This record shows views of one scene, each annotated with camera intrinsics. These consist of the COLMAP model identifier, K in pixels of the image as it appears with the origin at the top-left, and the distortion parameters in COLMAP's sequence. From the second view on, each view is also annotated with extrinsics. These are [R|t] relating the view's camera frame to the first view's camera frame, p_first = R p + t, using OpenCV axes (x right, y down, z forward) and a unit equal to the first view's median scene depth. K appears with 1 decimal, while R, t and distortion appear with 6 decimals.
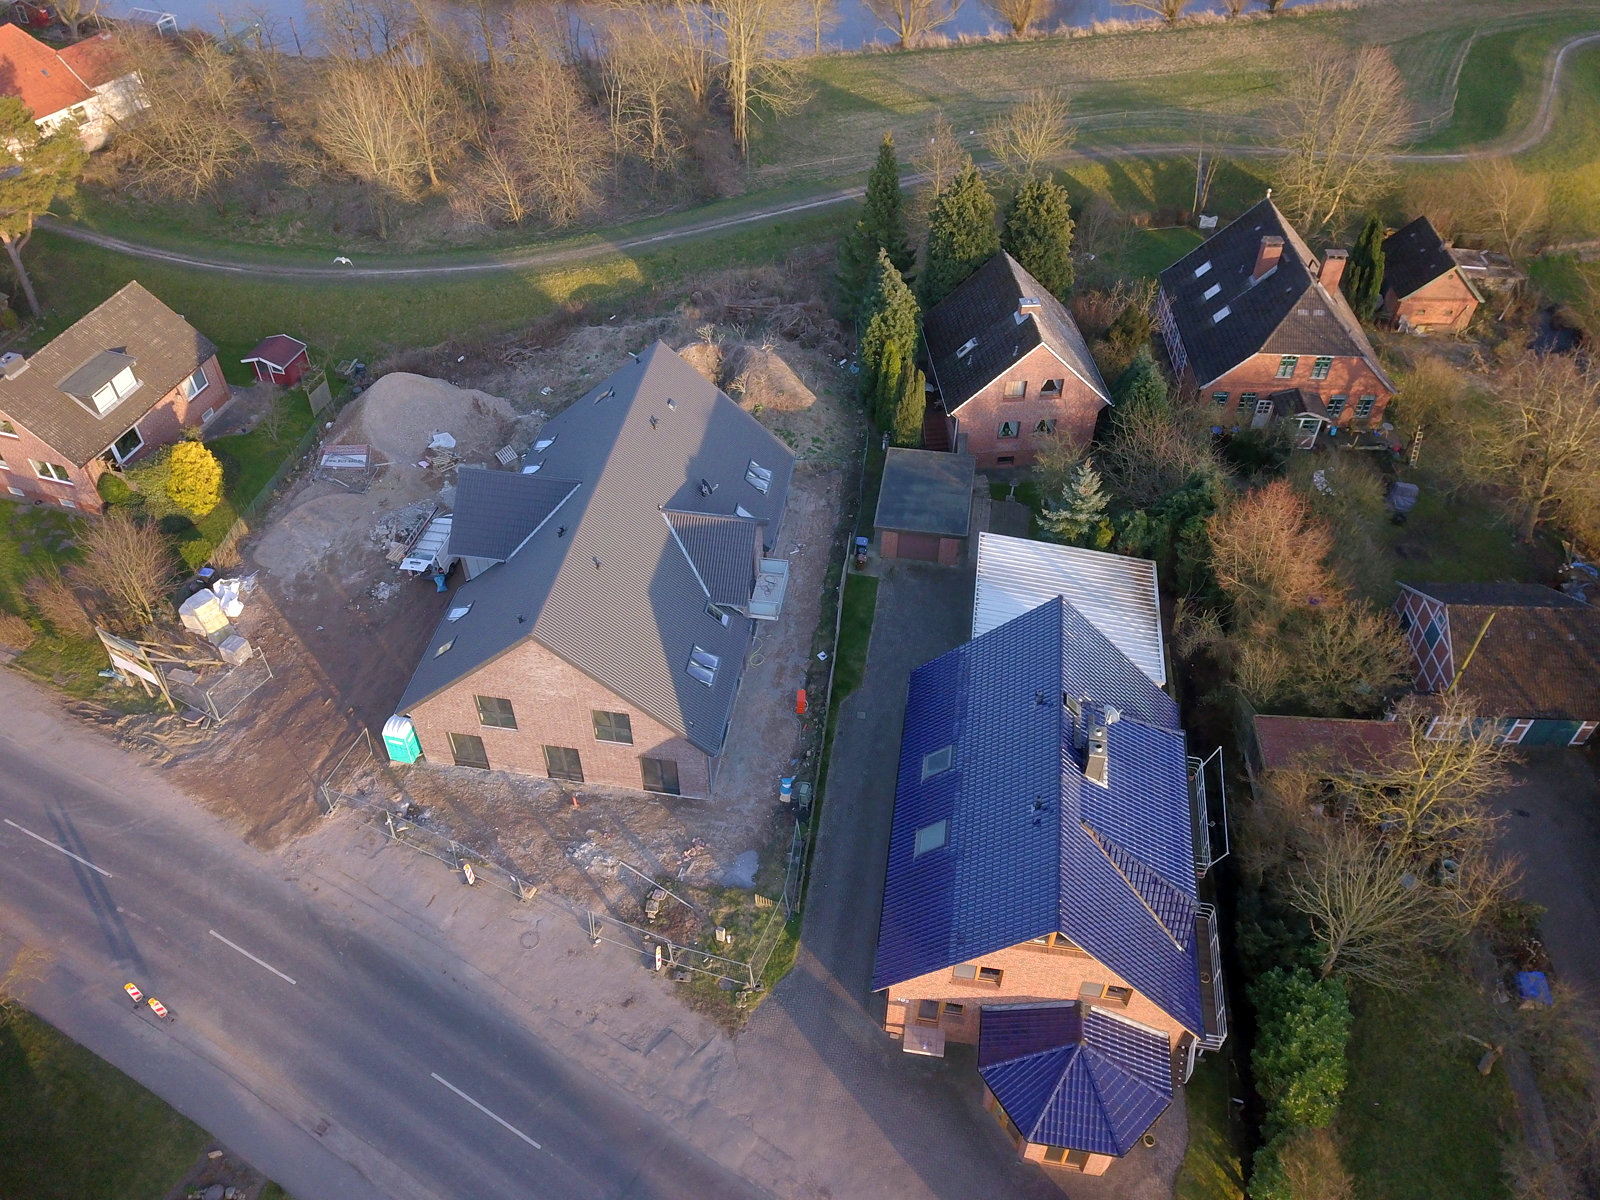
lens RADIAL K [[1223.1, 0, 803.3], [0, 1223.1, 601.2], [0, 0, 1]] dist [0.006139, -0.000240]
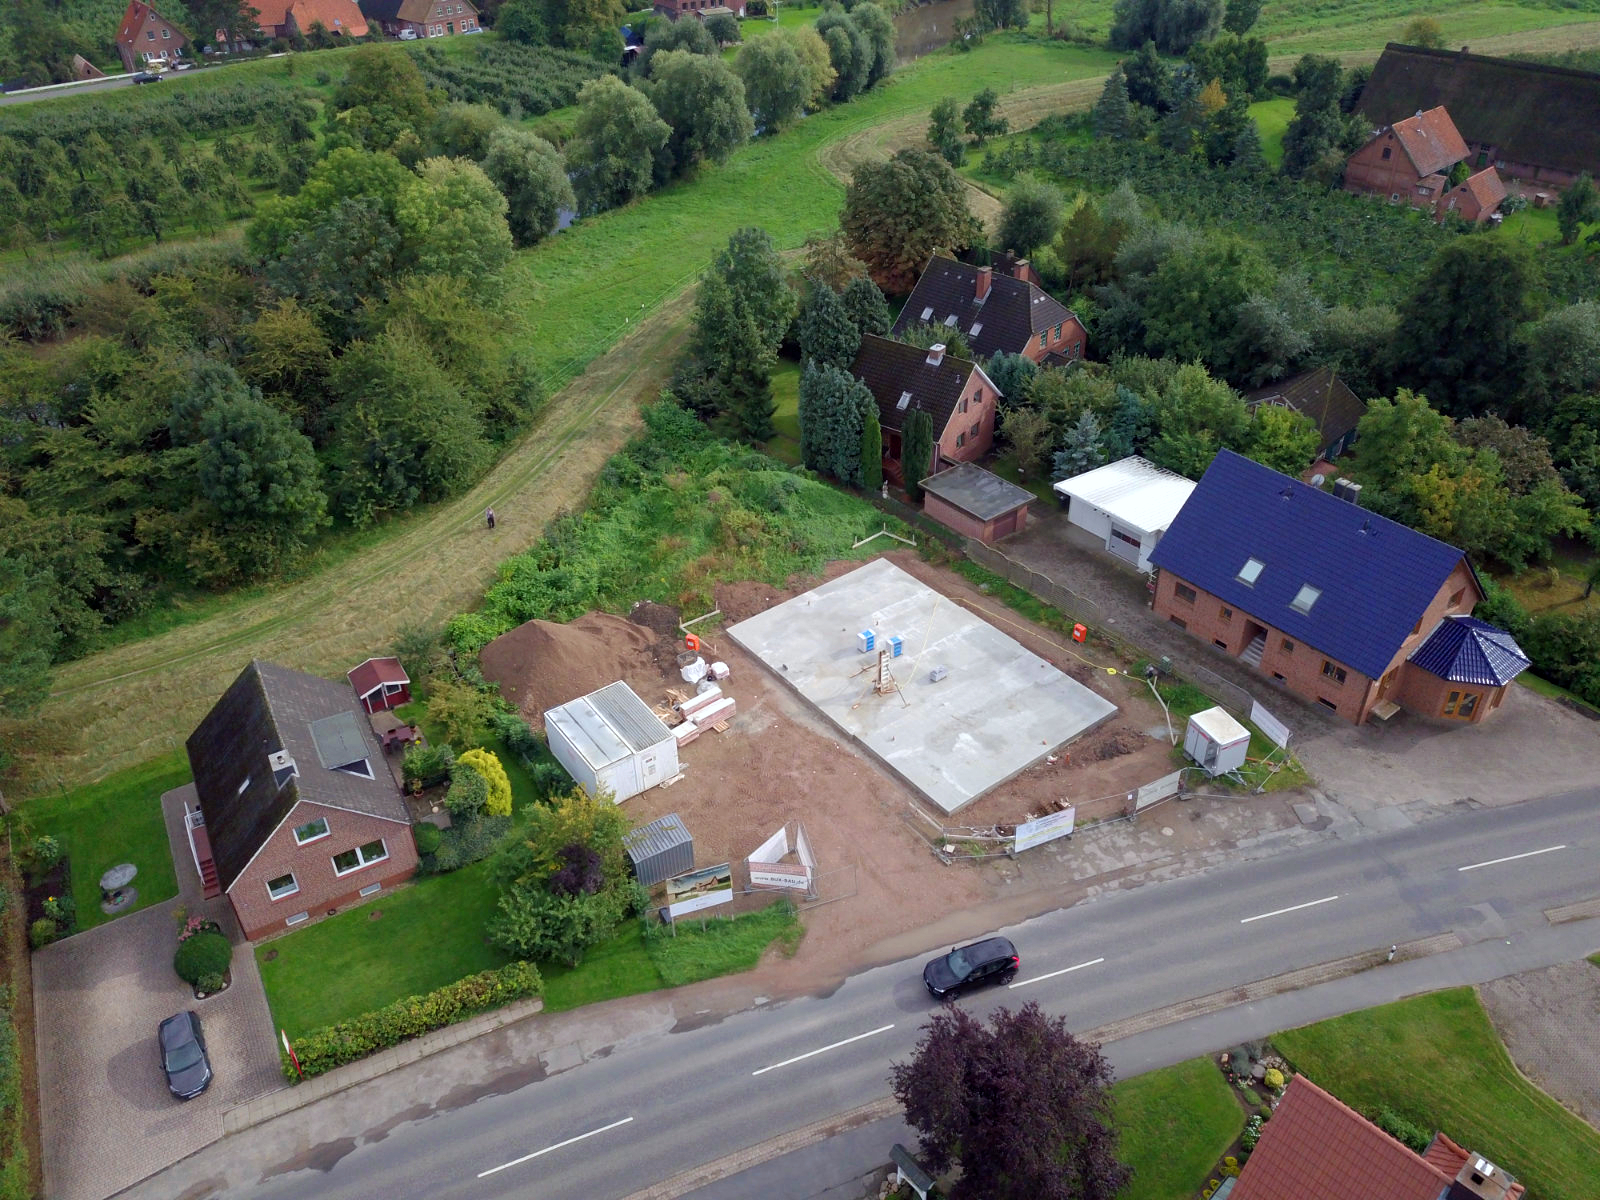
lens RADIAL K [[1221.4, 0, 807.8], [0, 1221.4, 598.5], [0, 0, 1]] dist [0.006554, -0.004920]
pose [[0.680694, -0.433790, 0.590324, -0.816224], [0.531341, 0.847101, 0.009797, -0.098569], [-0.504314, 0.306995, 0.807107, 0.074168]]
